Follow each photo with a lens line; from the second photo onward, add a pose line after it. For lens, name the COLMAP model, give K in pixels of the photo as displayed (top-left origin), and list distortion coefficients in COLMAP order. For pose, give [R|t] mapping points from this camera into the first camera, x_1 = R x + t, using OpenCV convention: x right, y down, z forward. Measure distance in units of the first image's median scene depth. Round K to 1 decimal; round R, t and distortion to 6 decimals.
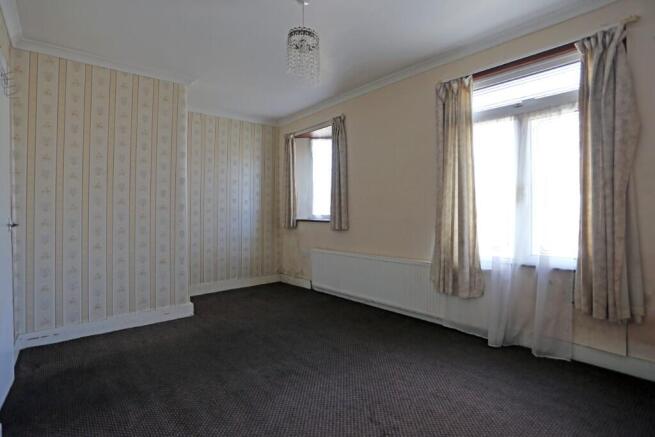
lens RADIAL K [[337.9, 0, 330.2], [0, 337.9, 216.8], [0, 0, 1]] dist [-0.025181, 0.000698]
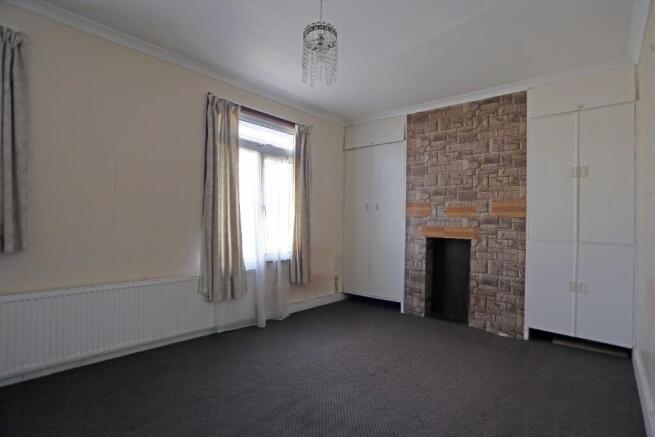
lens RADIAL K [[323.8, 0, 328.5], [0, 323.8, 220.7], [0, 0, 1]] dist [-0.049897, 0.000213]
pose [[-0.134345, 0.008323, 0.990900, -0.773497], [-0.011674, 0.999882, -0.009981, -0.015889], [-0.990866, -0.012909, -0.134232, 0.900263]]
